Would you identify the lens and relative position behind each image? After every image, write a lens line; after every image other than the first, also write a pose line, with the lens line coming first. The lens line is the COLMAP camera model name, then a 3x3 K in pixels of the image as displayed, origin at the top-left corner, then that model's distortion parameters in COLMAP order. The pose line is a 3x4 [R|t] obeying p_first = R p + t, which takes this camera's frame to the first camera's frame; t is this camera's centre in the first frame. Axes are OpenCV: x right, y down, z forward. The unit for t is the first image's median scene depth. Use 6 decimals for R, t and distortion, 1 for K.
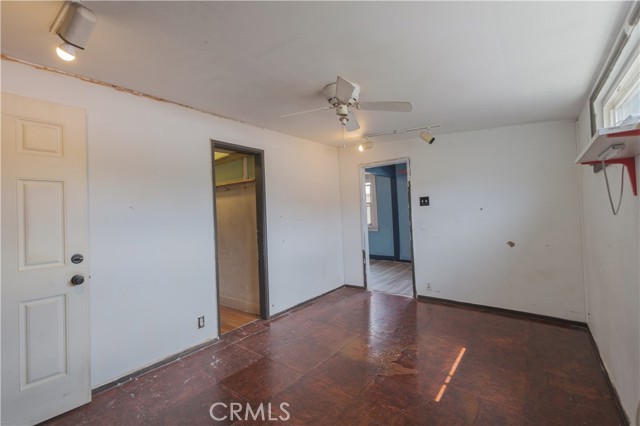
lens RADIAL K [[282.2, 0, 317.7], [0, 282.2, 209.9], [0, 0, 1]] dist [-0.001015, 0.000058]
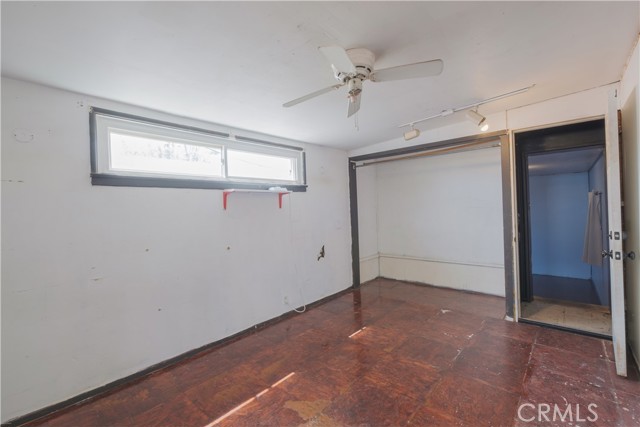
lens RADIAL K [[282.2, 0, 315.1], [0, 282.2, 211.7], [0, 0, 1]] dist [-0.001015, 0.000058]
pose [[-0.995751, 0.063643, 0.066554, 0.121811], [0.063521, 0.997973, -0.003948, 0.006625], [-0.066670, 0.000297, -0.997775, 1.273184]]
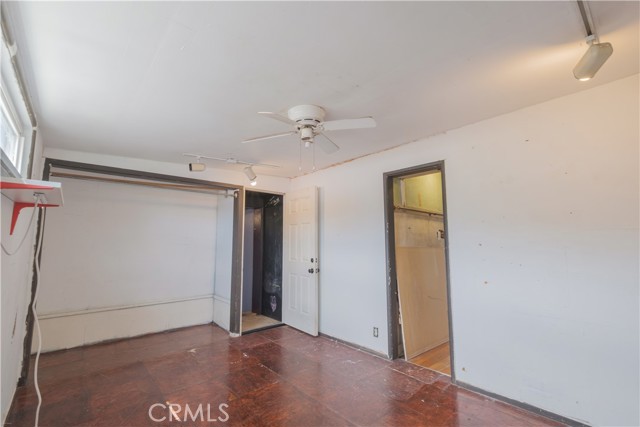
lens RADIAL K [[282.2, 0, 314.5], [0, 282.2, 209.8], [0, 0, 1]] dist [-0.001015, 0.000058]
pose [[-0.190461, -0.078132, -0.978581, 0.691128], [0.019729, 0.996322, -0.083388, -0.011870], [0.981496, -0.035189, -0.188219, 0.834777]]
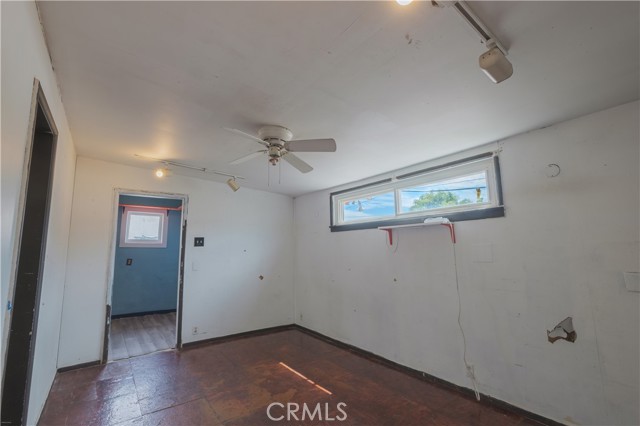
lens RADIAL K [[282.2, 0, 315.6], [0, 282.2, 210.6], [0, 0, 1]] dist [-0.001015, 0.000058]
pose [[0.258767, 0.156327, 0.953206, -0.586458], [-0.005536, 0.987041, -0.160373, 0.022189], [-0.965924, 0.036222, 0.256280, 0.407775]]
